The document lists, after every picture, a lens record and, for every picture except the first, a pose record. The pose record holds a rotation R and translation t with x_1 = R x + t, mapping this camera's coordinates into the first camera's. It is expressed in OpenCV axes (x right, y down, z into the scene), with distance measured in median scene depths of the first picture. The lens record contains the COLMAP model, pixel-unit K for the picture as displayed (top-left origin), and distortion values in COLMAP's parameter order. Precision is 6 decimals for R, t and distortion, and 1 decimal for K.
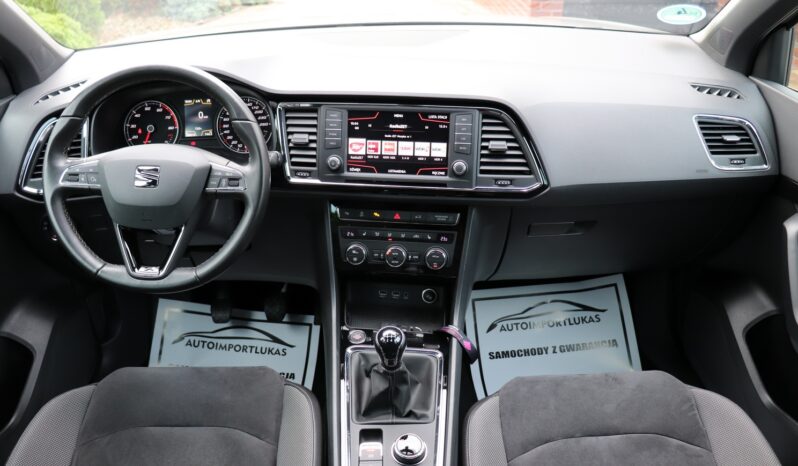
lens RADIAL K [[651.3, 0, 385.9], [0, 651.3, 233.2], [0, 0, 1]] dist [-0.111882, 0.013375]
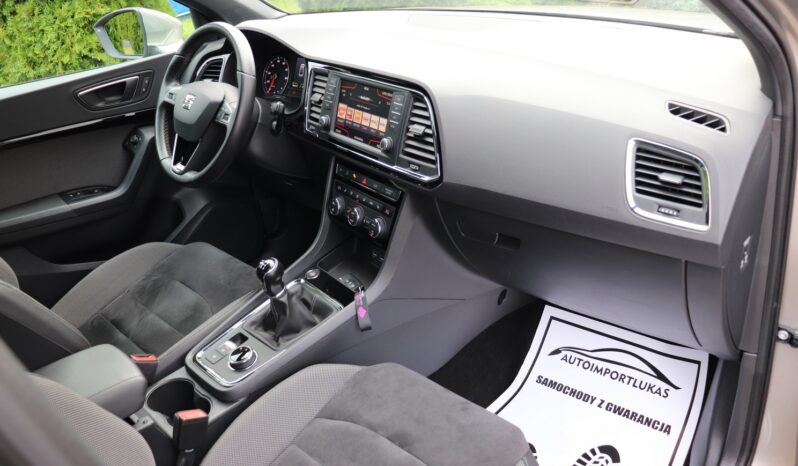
lens RADIAL K [[651.3, 0, 385.9], [0, 651.3, 233.2], [0, 0, 1]] dist [-0.111882, 0.013375]
pose [[0.685563, 0.282496, -0.670970, 0.831829], [-0.270539, 0.954501, 0.125447, -0.093117], [0.675879, 0.095521, 0.730796, 0.244936]]
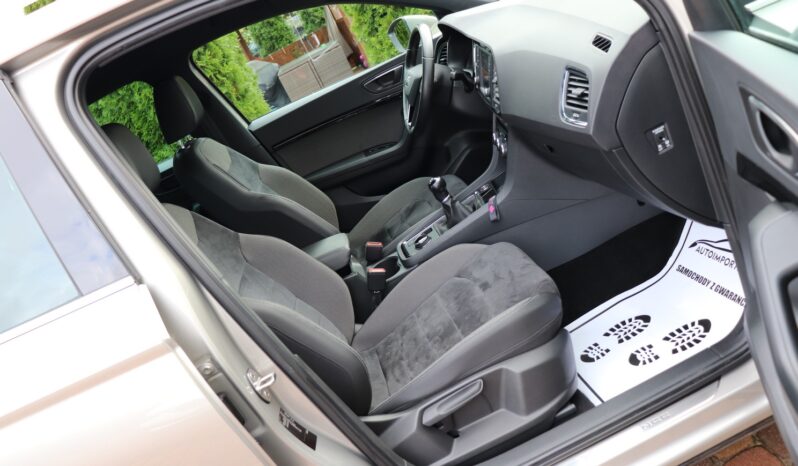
lens RADIAL K [[651.3, 0, 385.9], [0, 651.3, 233.2], [0, 0, 1]] dist [-0.111882, 0.013375]
pose [[0.129578, 0.318208, -0.939123, 1.570619], [-0.064011, 0.947817, 0.312322, -0.239066], [0.989501, 0.019644, 0.143185, 0.539465]]
